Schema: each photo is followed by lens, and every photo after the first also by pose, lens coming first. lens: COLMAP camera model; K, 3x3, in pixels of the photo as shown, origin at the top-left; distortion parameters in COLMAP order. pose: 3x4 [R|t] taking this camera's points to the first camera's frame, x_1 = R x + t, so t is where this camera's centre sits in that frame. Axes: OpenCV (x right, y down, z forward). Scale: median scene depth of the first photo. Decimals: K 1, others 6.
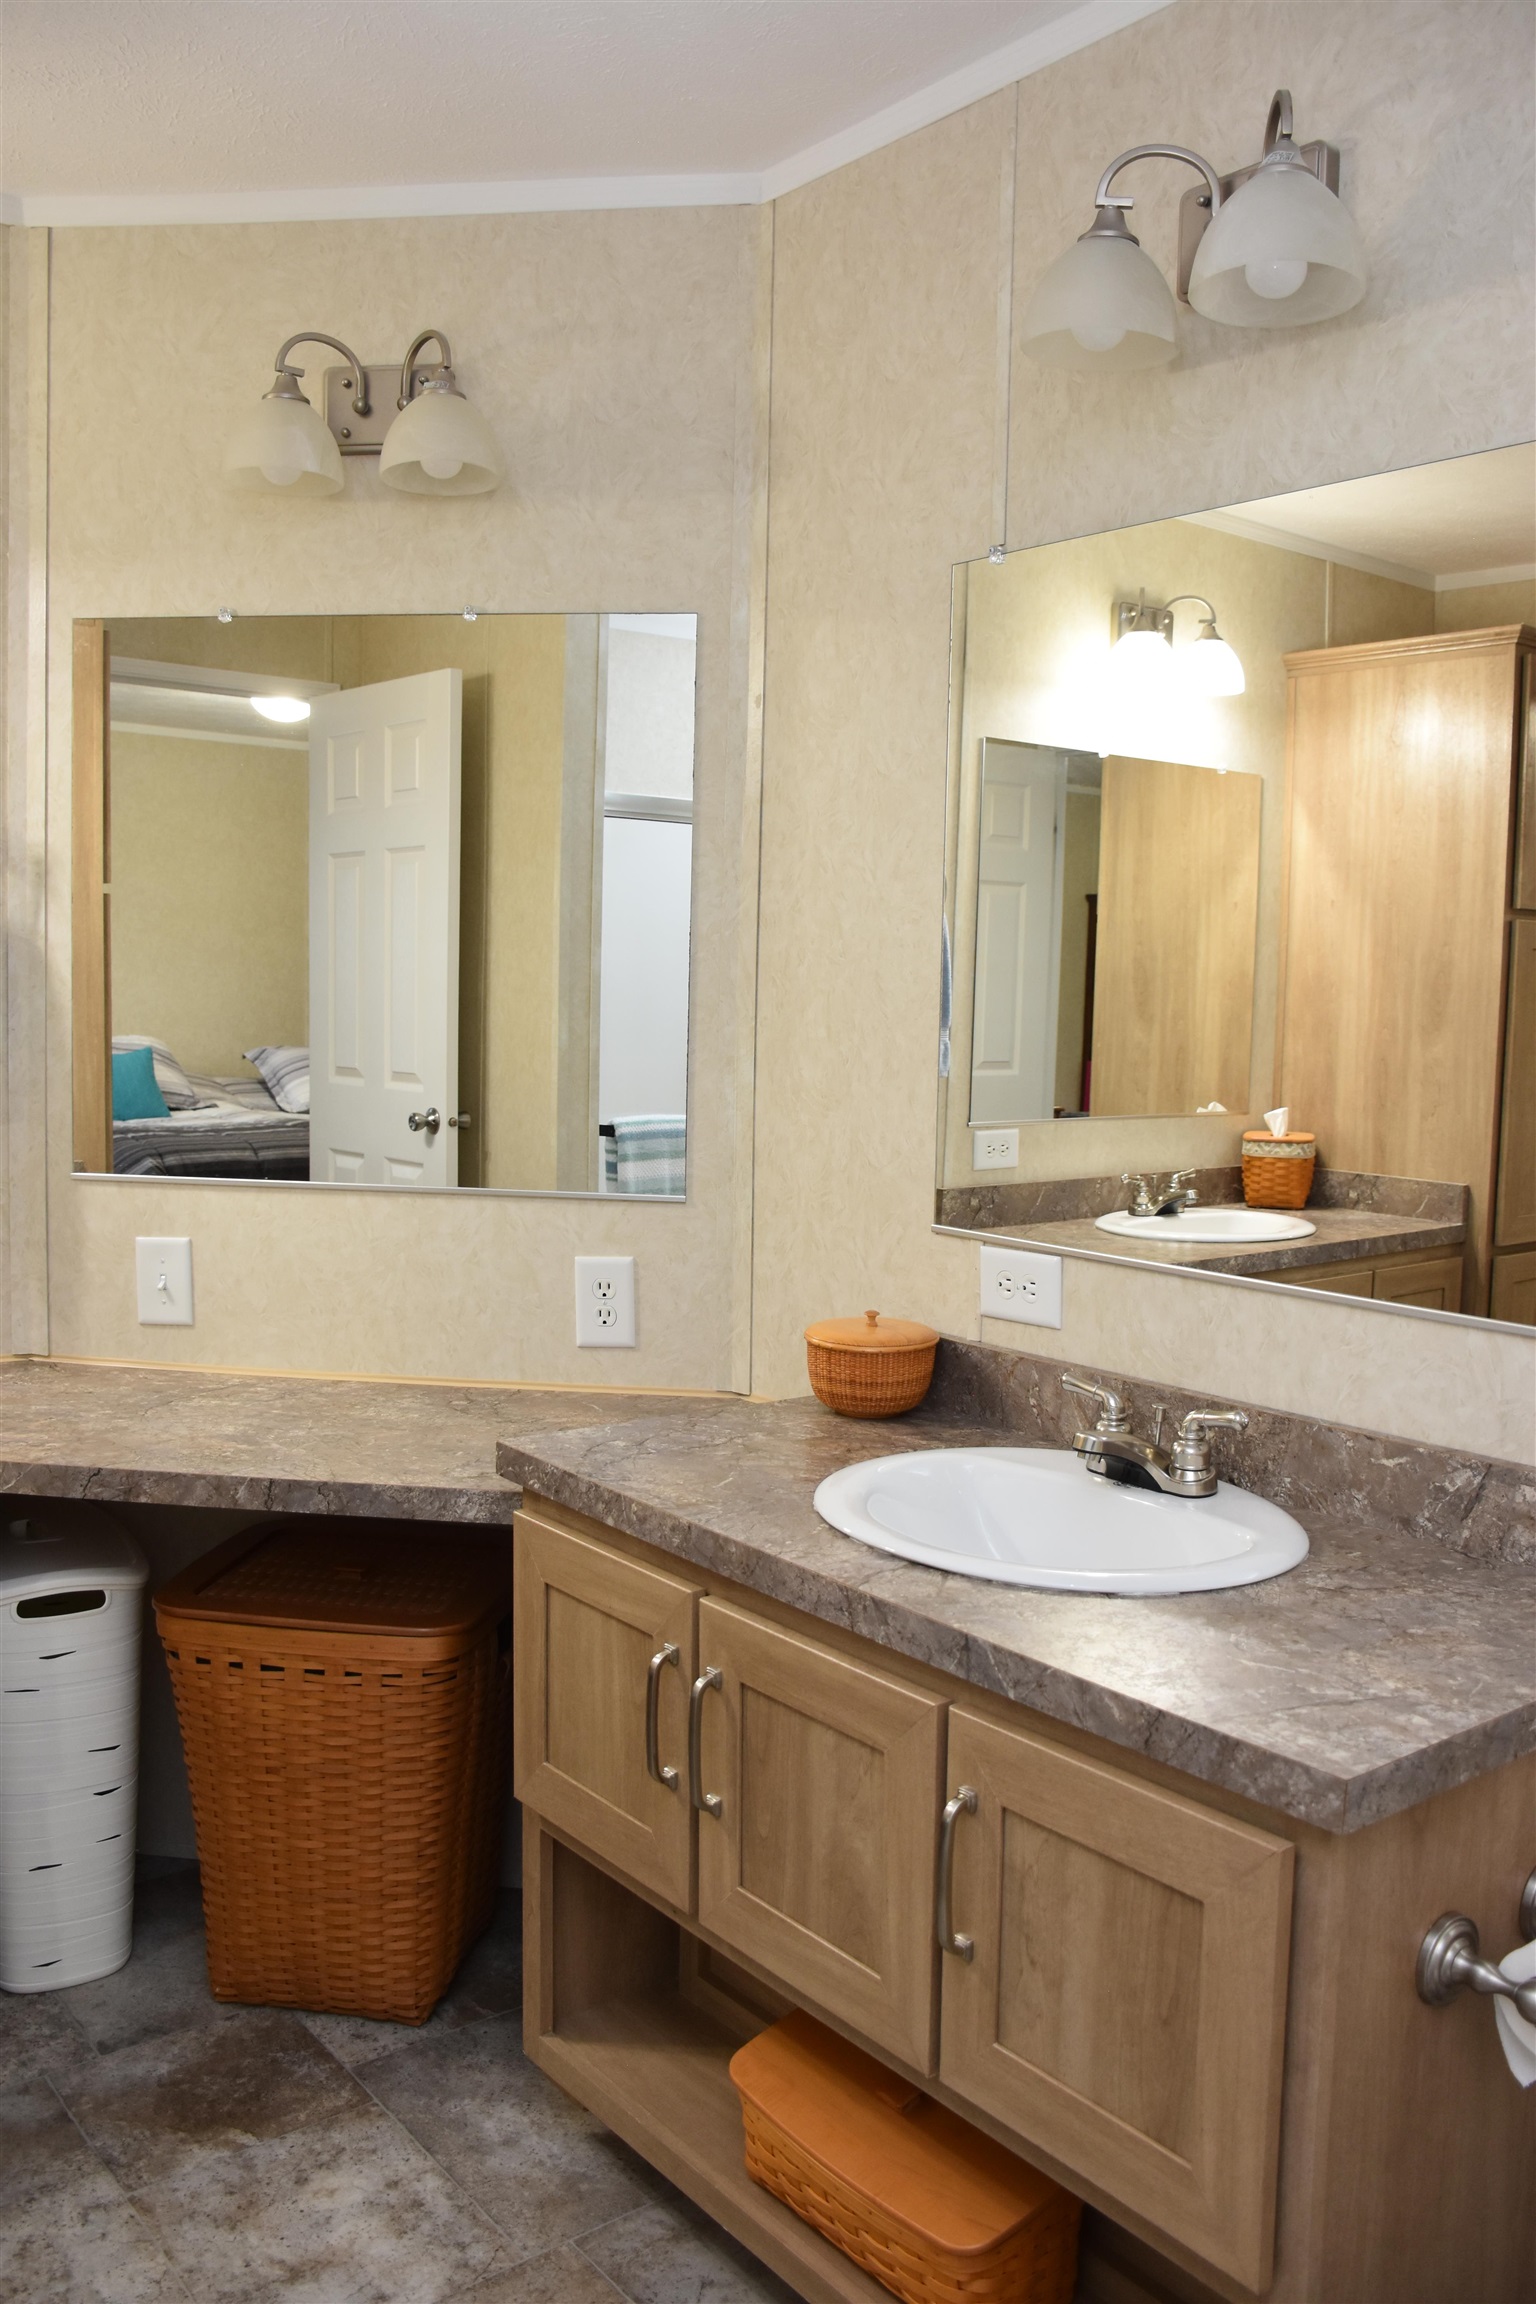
lens RADIAL K [[1910.8, 0, 768.0], [0, 1910.8, 1152.0], [0, 0, 1]] dist [-0.131480, 0.139460]
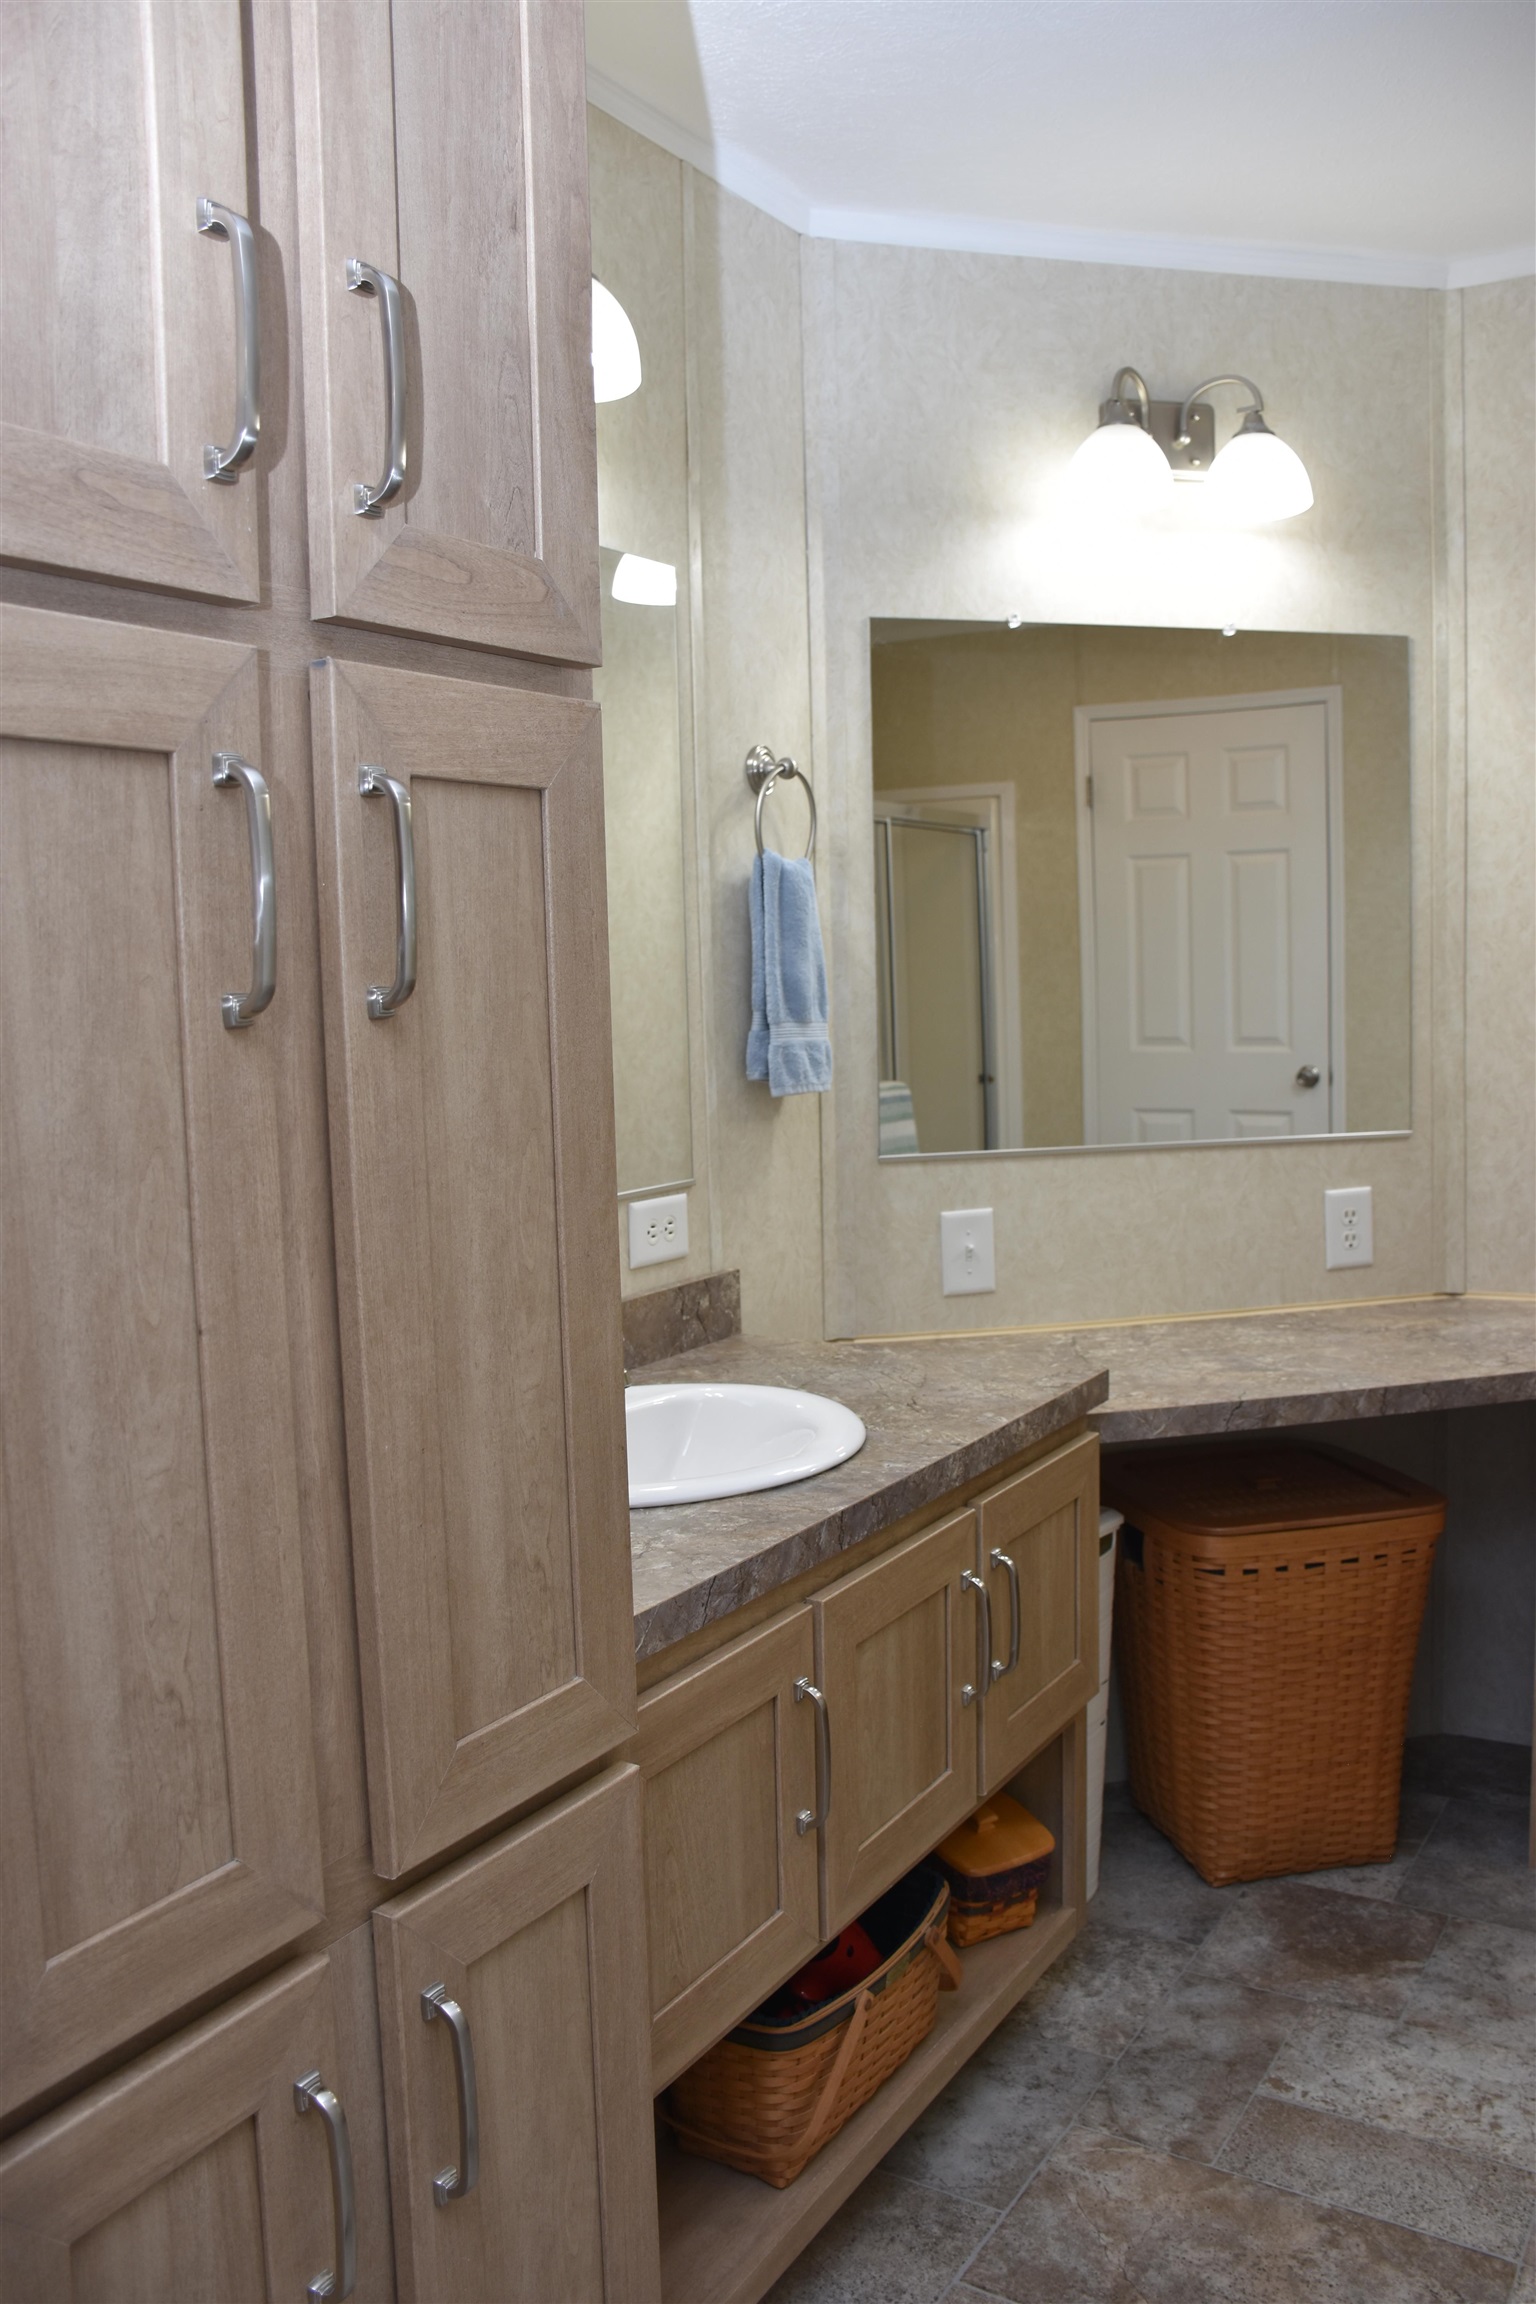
lens RADIAL K [[1910.8, 0, 768.0], [0, 1910.8, 1152.0], [0, 0, 1]] dist [-0.131480, 0.139460]
pose [[0.933800, -0.077799, 0.349233, -0.844122], [0.076685, 0.996910, 0.017038, -0.014663], [-0.349480, 0.010871, 0.936881, 0.049239]]
